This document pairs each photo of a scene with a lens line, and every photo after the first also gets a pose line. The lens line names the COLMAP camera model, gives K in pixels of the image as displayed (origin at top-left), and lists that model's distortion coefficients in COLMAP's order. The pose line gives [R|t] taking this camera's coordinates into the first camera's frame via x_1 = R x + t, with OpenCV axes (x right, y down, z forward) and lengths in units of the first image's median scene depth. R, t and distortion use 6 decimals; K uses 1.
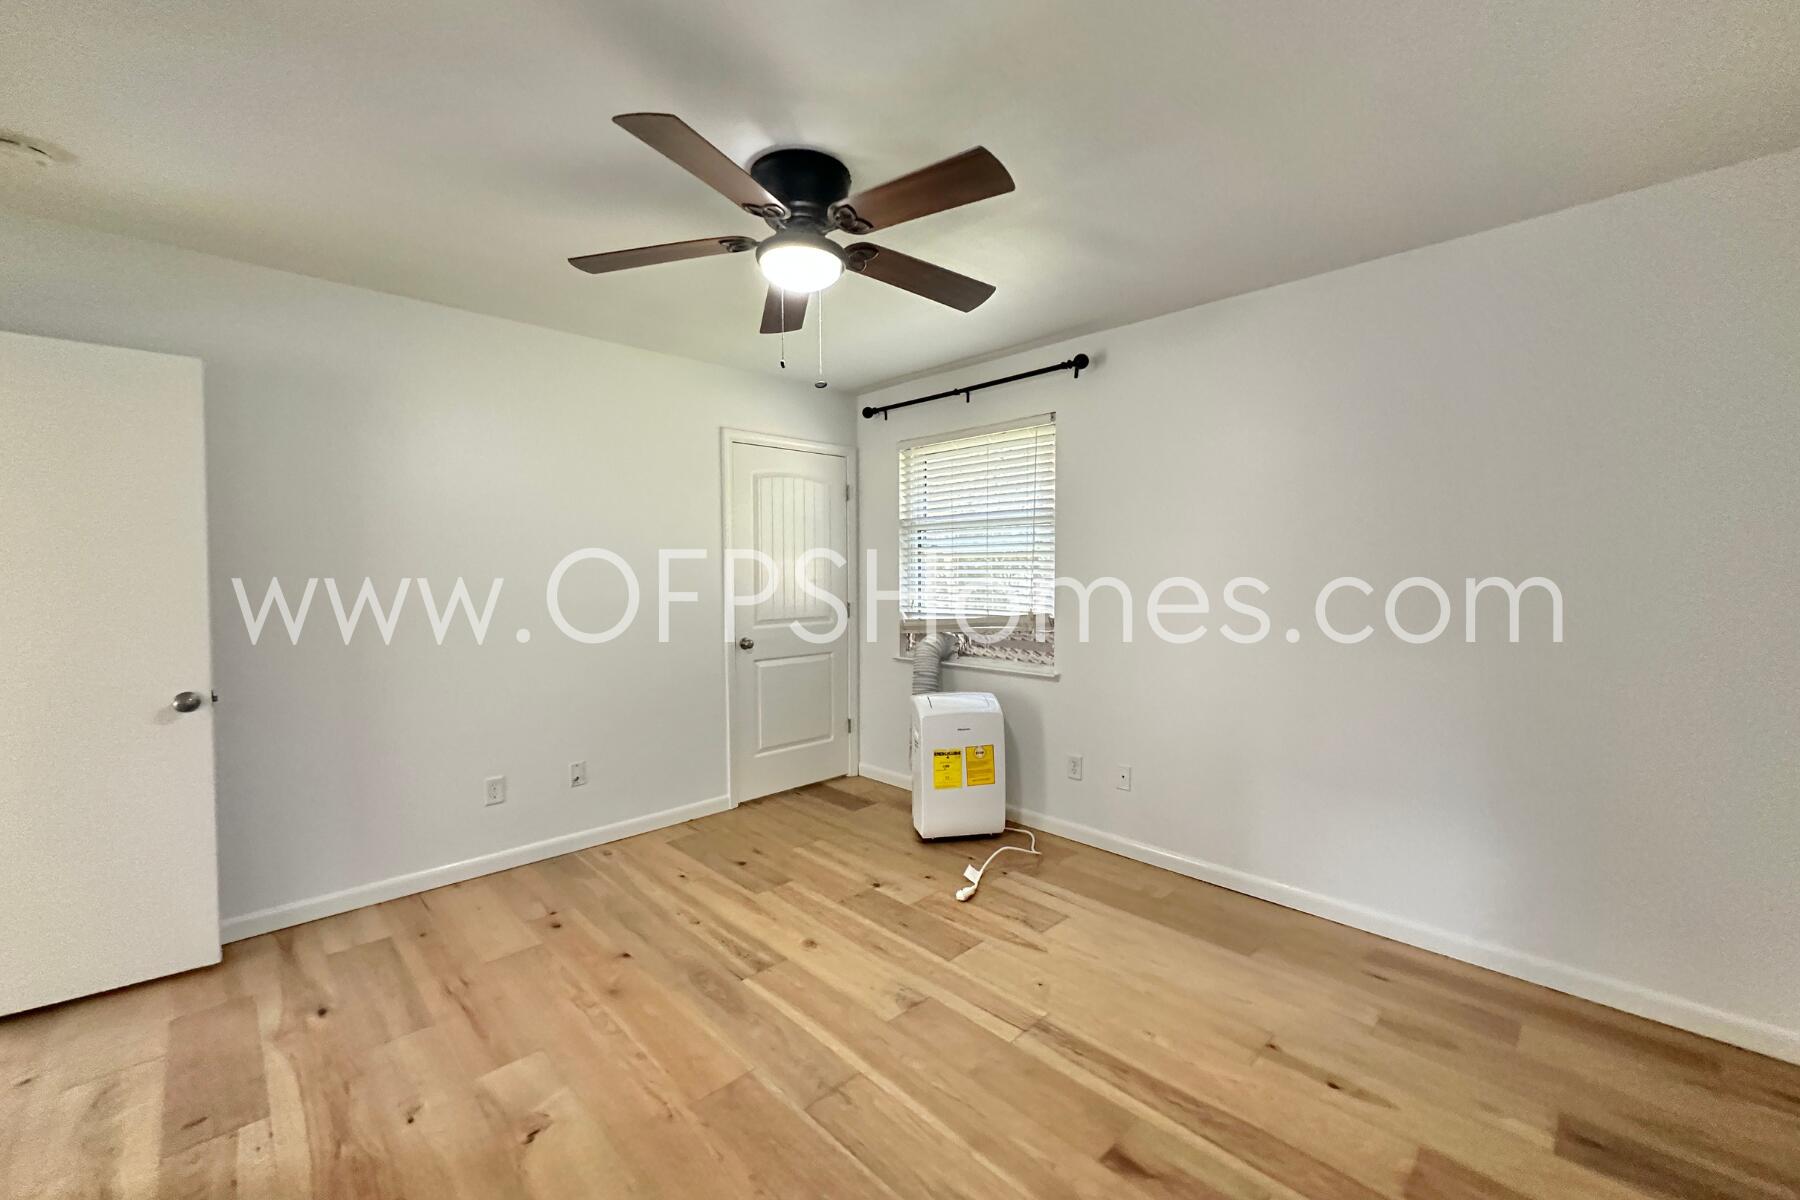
lens RADIAL K [[718.3, 0, 899.7], [0, 718.3, 602.7], [0, 0, 1]] dist [-0.005993, 0.000542]
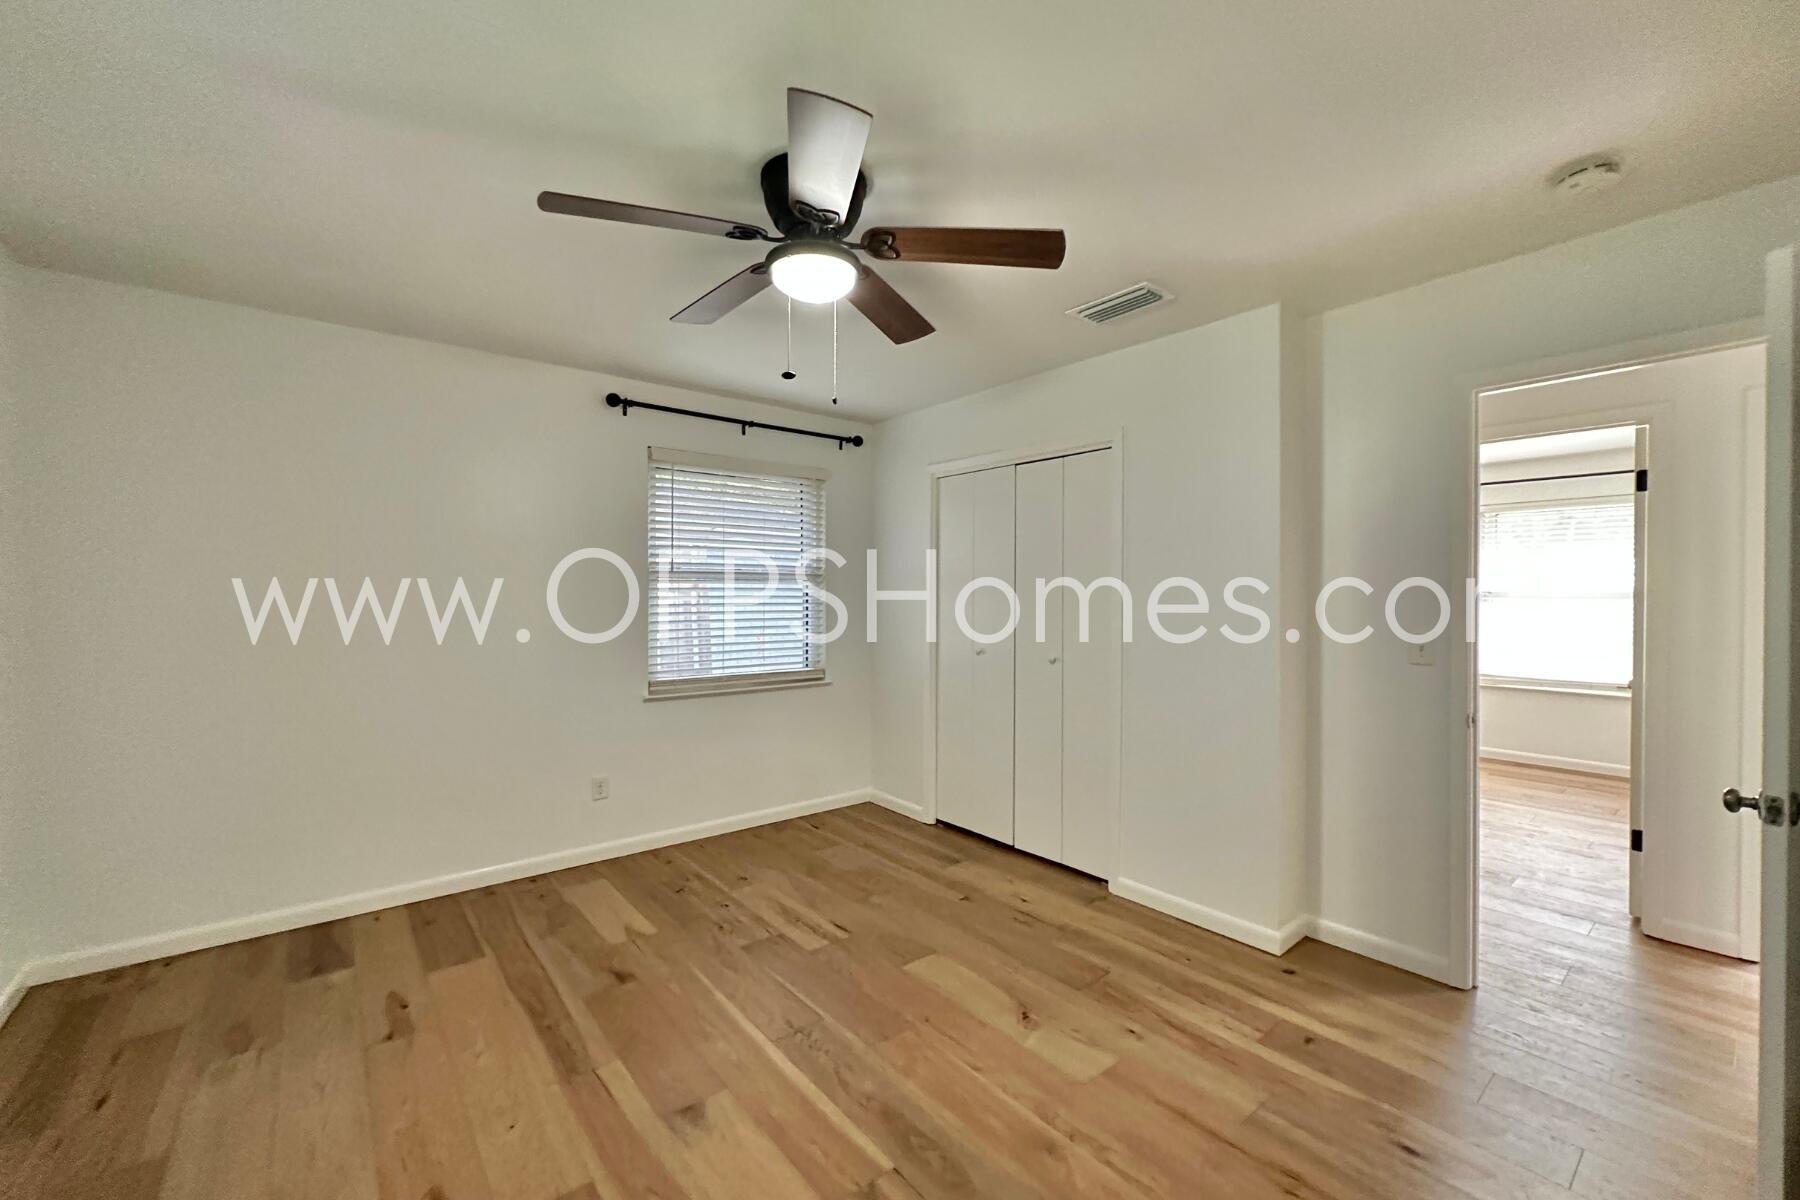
lens RADIAL K [[718.3, 0, 901.2], [0, 718.3, 589.6], [0, 0, 1]] dist [-0.005993, 0.000542]
pose [[-0.996159, -0.004437, 0.087450, -0.296589], [-0.000620, 0.999048, 0.043618, -0.086055], [-0.087561, 0.043397, -0.995213, 1.743776]]
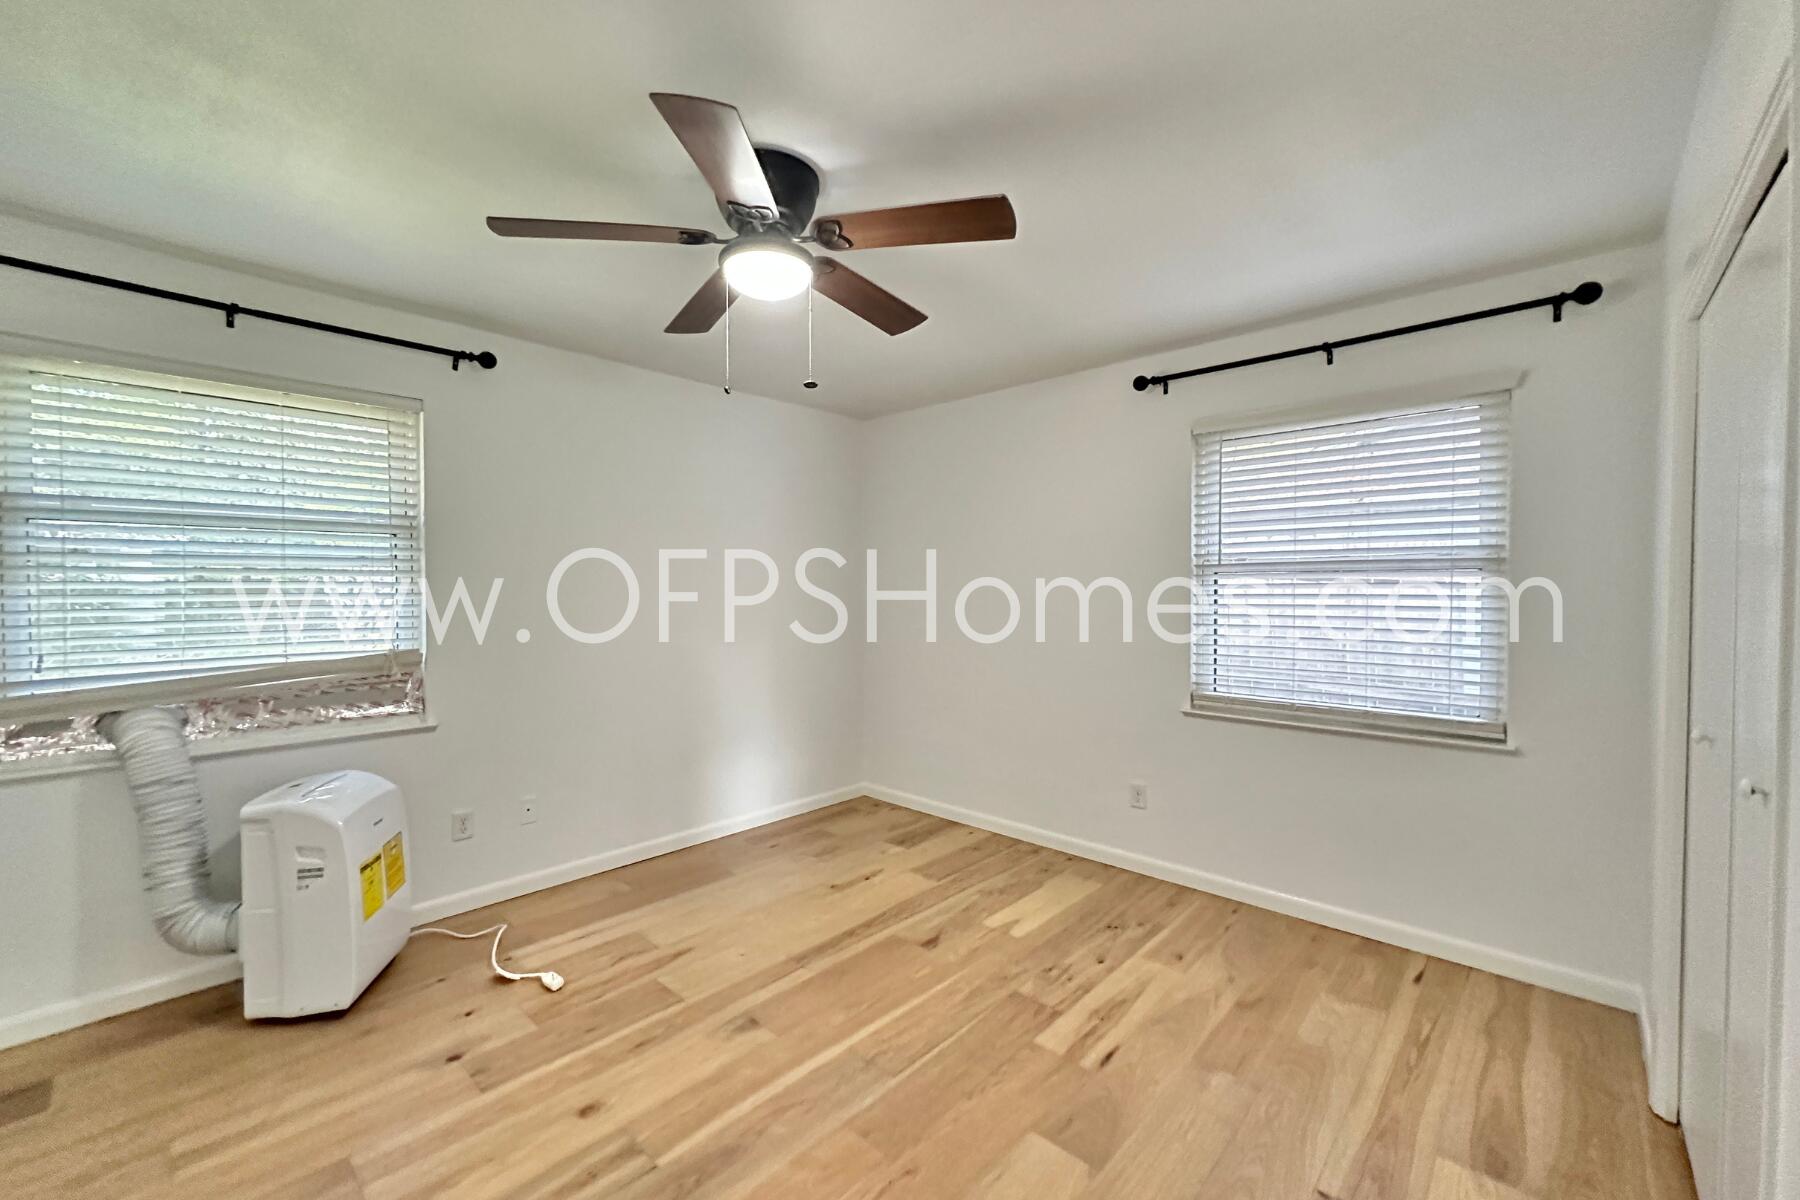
lens RADIAL K [[718.3, 0, 907.3], [0, 718.3, 601.5], [0, 0, 1]] dist [-0.005993, 0.000542]
pose [[-0.051892, -0.017651, 0.998497, -0.968236], [0.049066, 0.998591, 0.020203, -0.041221], [-0.997447, 0.050041, -0.050952, 0.783794]]
